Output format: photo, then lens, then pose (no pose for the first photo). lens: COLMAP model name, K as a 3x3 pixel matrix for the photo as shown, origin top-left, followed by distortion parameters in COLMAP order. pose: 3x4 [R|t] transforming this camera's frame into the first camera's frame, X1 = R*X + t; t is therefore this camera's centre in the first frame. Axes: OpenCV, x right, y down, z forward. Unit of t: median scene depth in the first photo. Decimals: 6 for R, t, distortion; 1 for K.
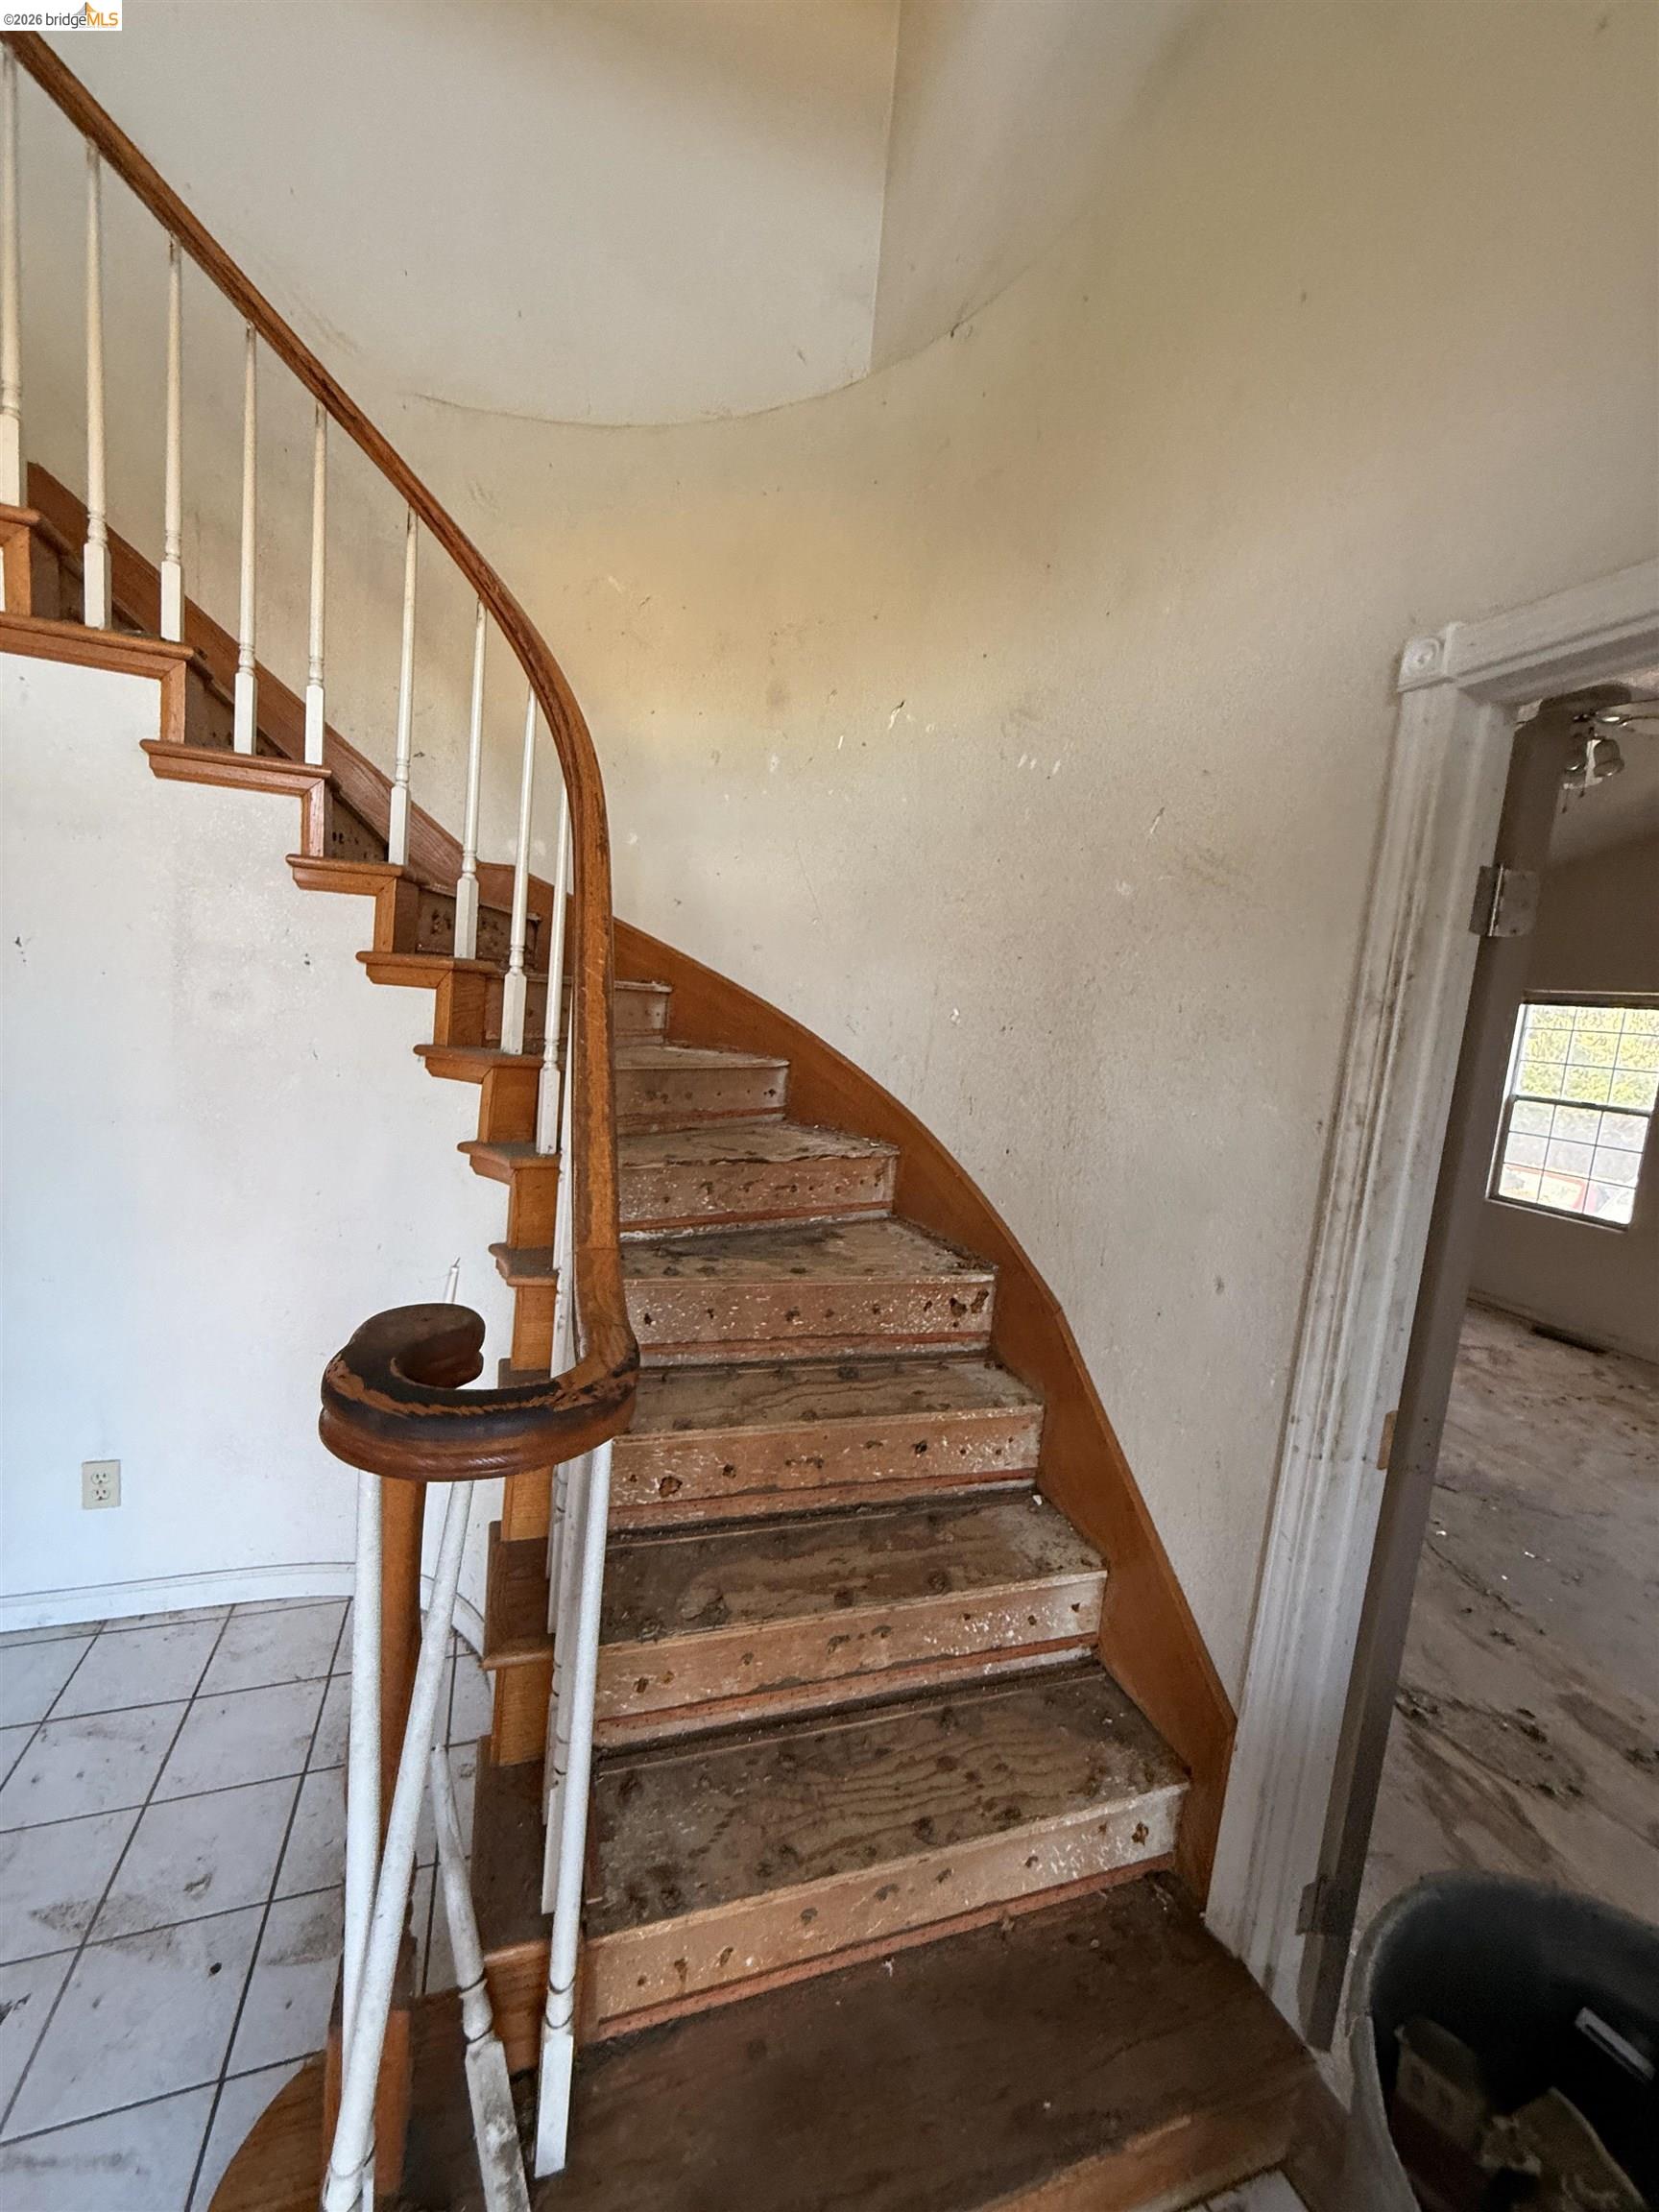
lens RADIAL K [[883.0, 0, 835.0], [0, 883.0, 1104.6], [0, 0, 1]] dist [0.000315, 0.000329]
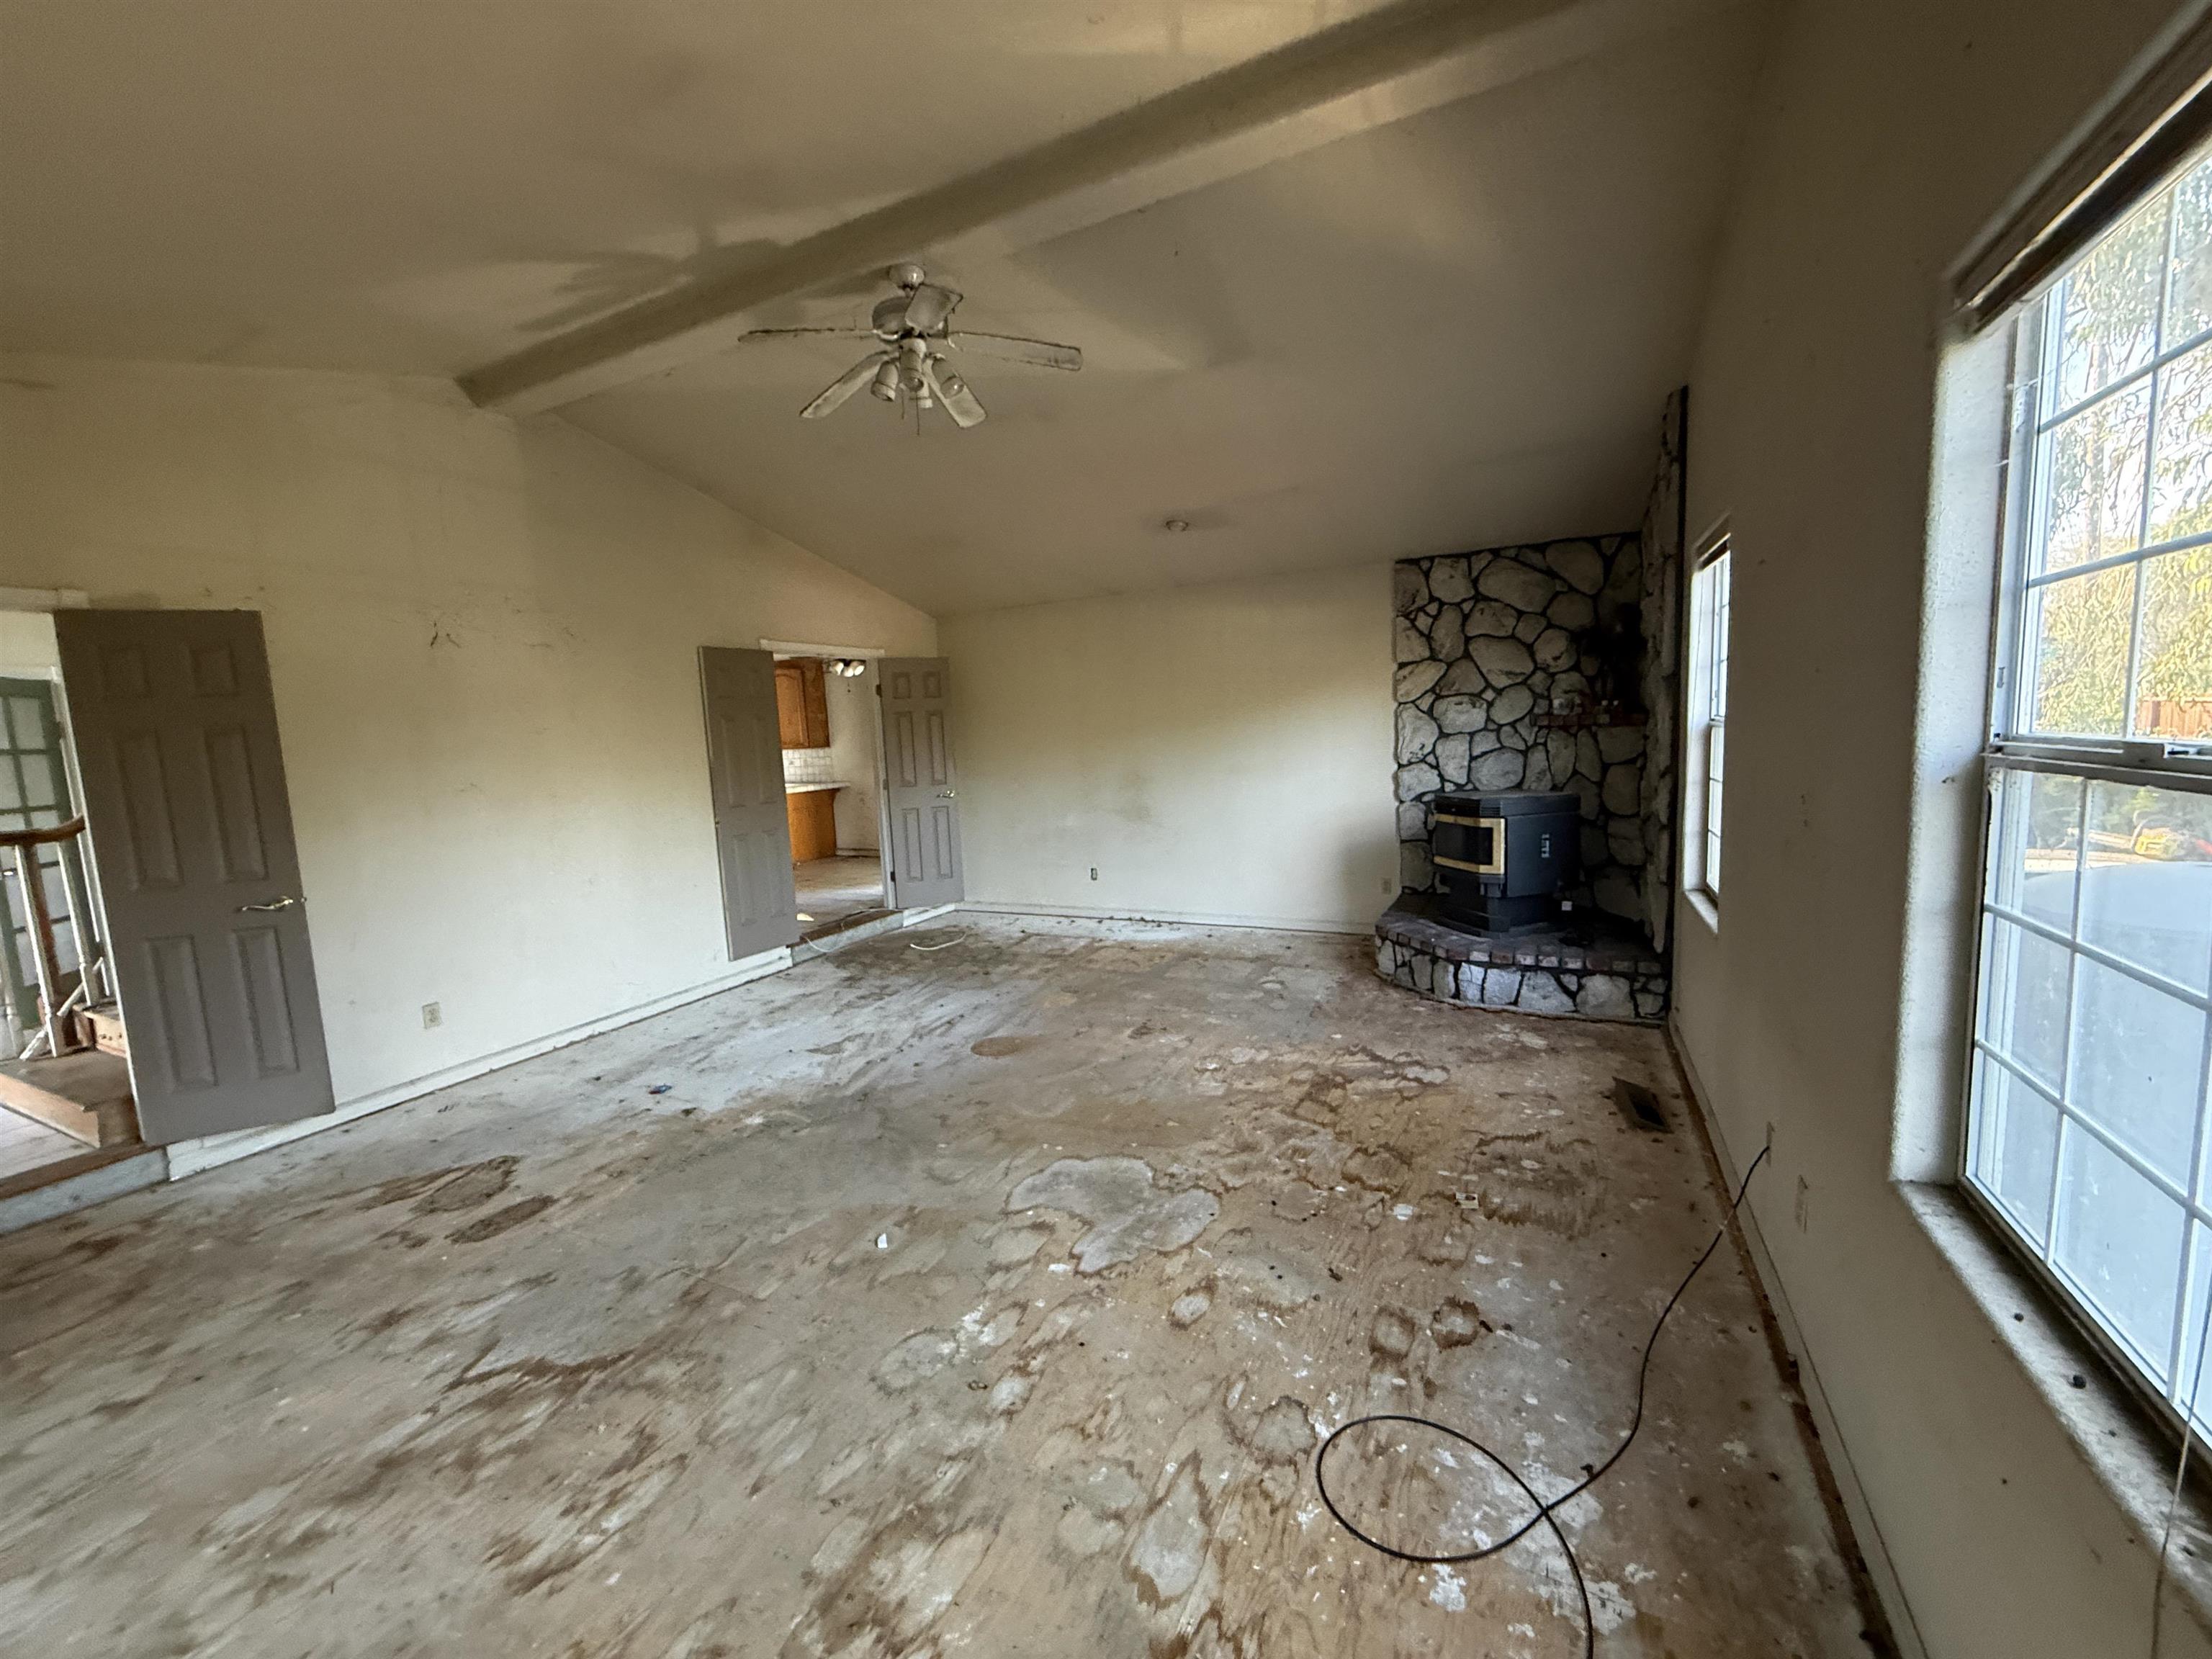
lens RADIAL K [[883.0, 0, 1099.9], [0, 883.0, 822.6], [0, 0, 1]] dist [0.000315, 0.000329]
pose [[0.685031, -0.046174, -0.727049, 1.210442], [0.024717, 0.998888, -0.040149, 0.098357], [0.728095, 0.009533, 0.685410, 0.356713]]
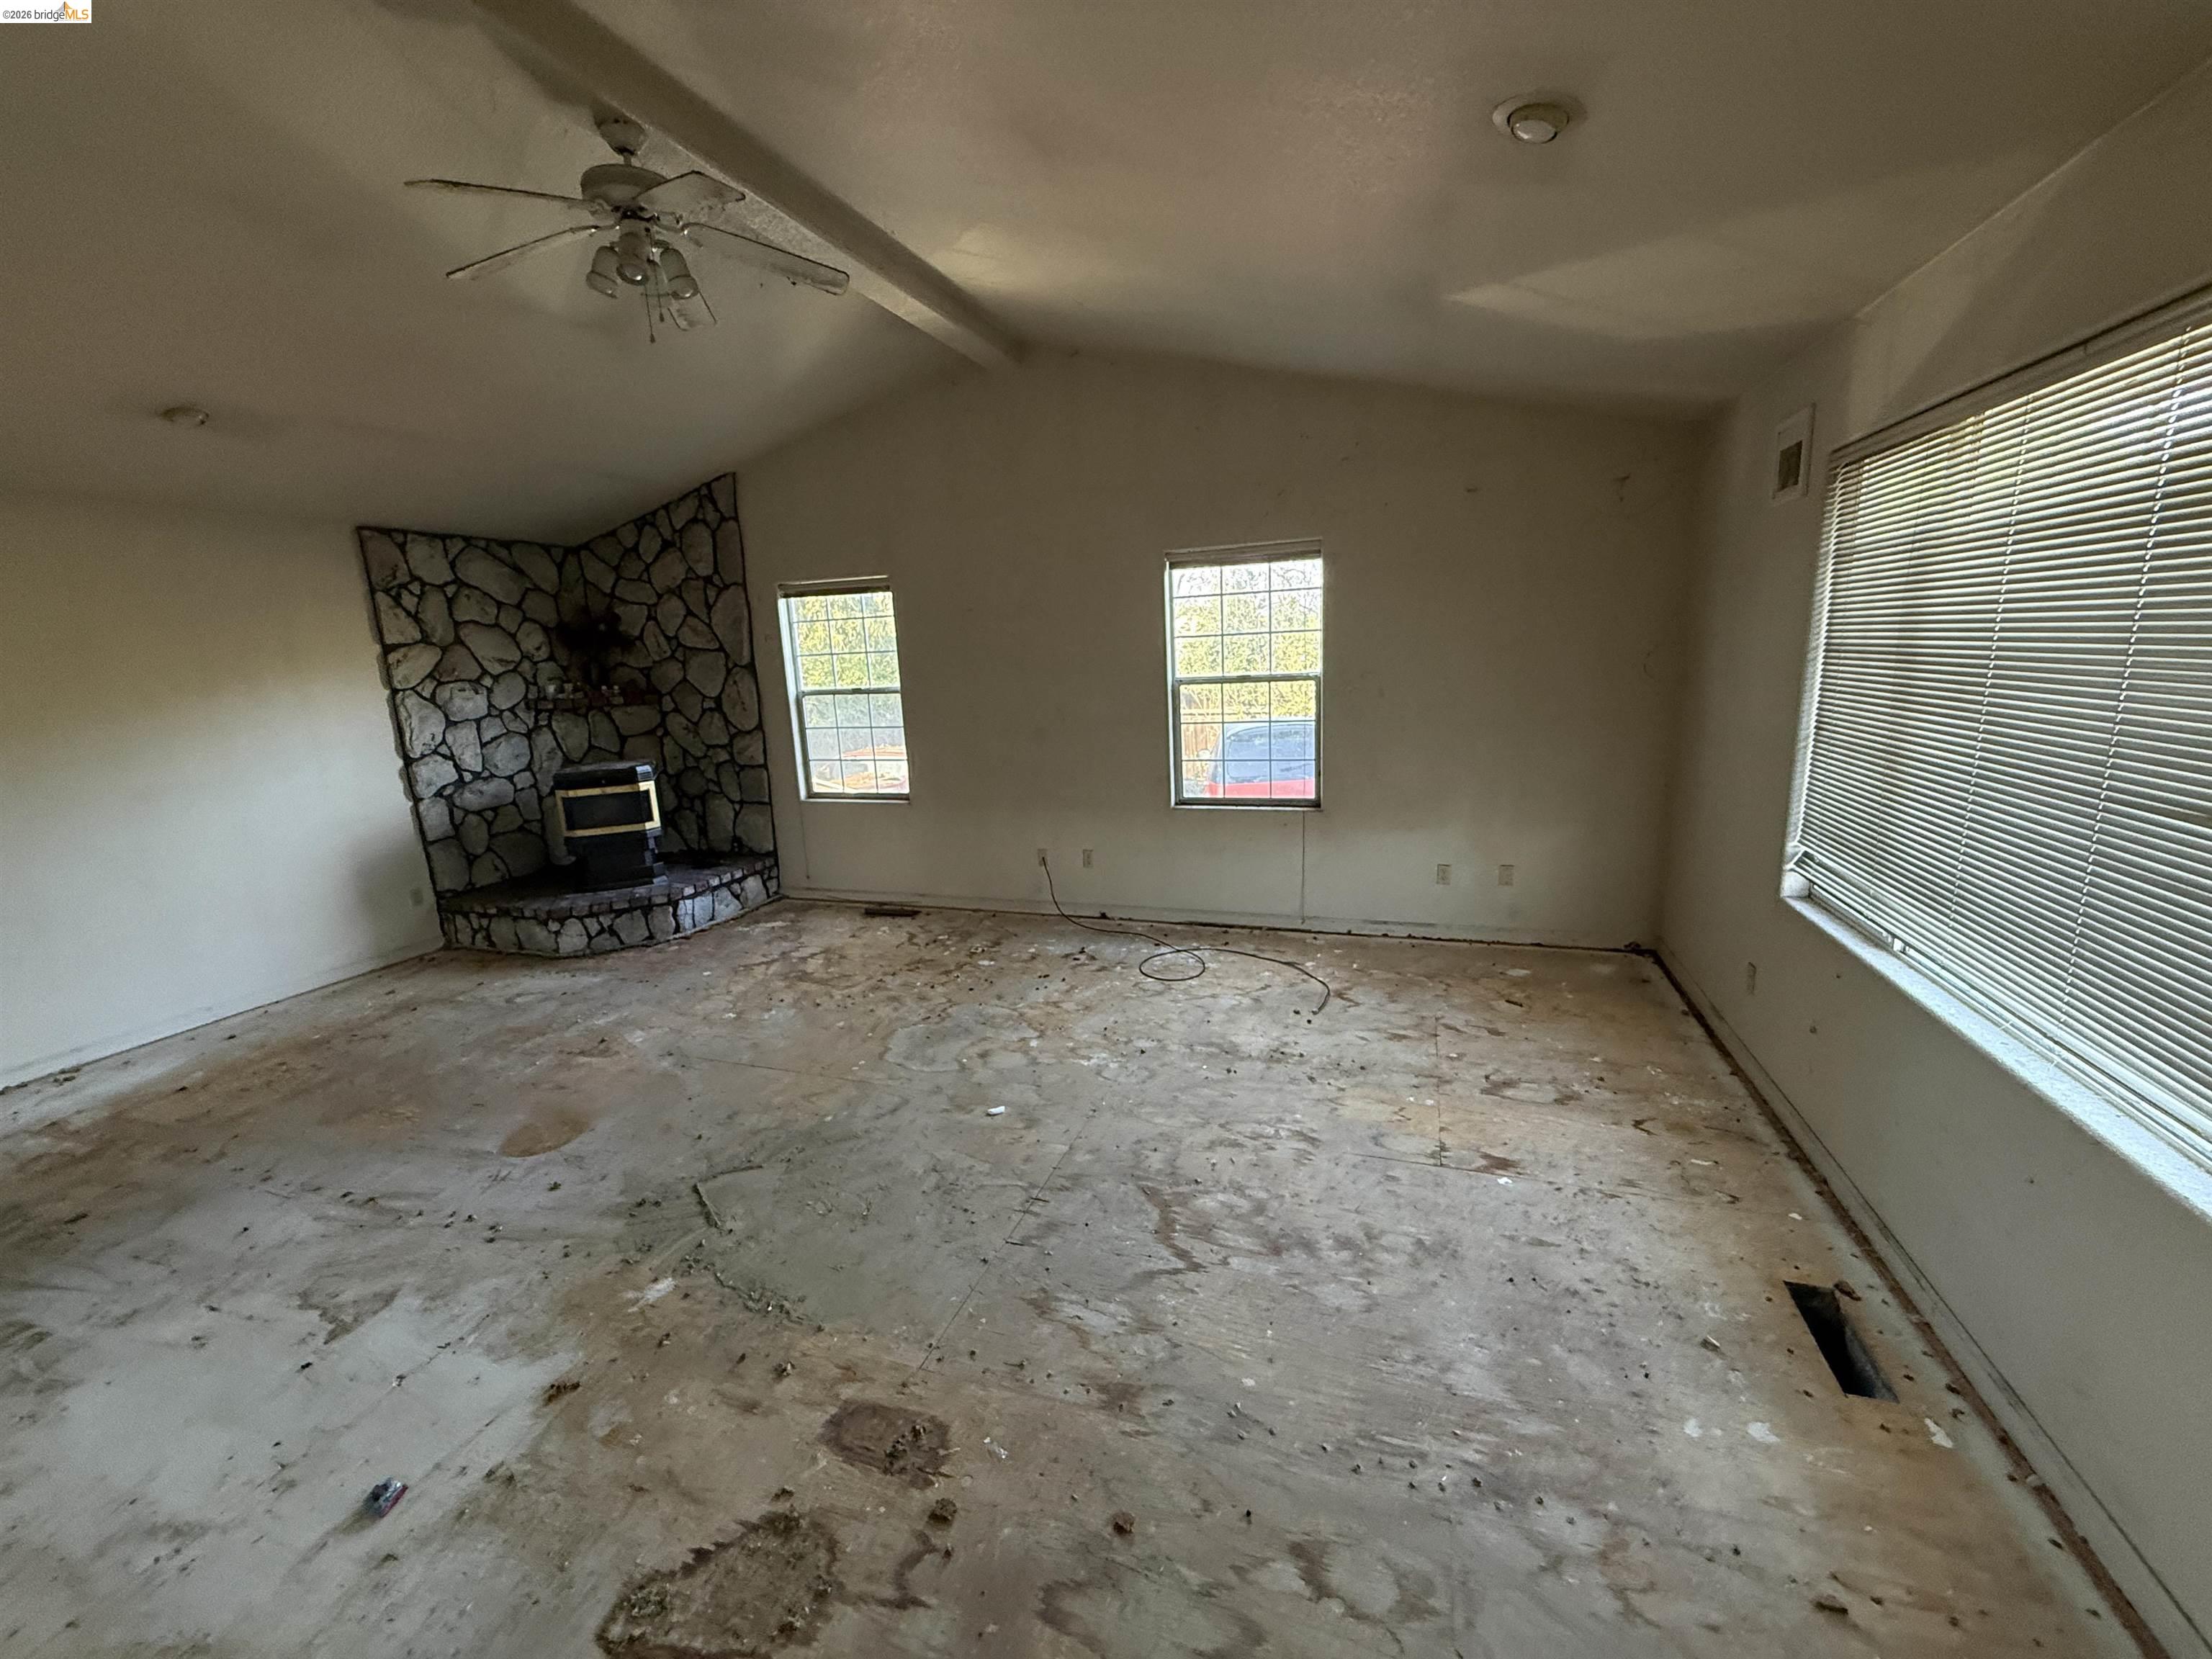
lens RADIAL K [[883.0, 0, 1099.4], [0, 883.0, 824.3], [0, 0, 1]] dist [0.000315, 0.000329]
pose [[0.621692, -0.272277, 0.734415, 0.270230], [0.196055, 0.961882, 0.190645, 0.011566], [-0.758328, 0.025463, 0.651375, 0.130567]]
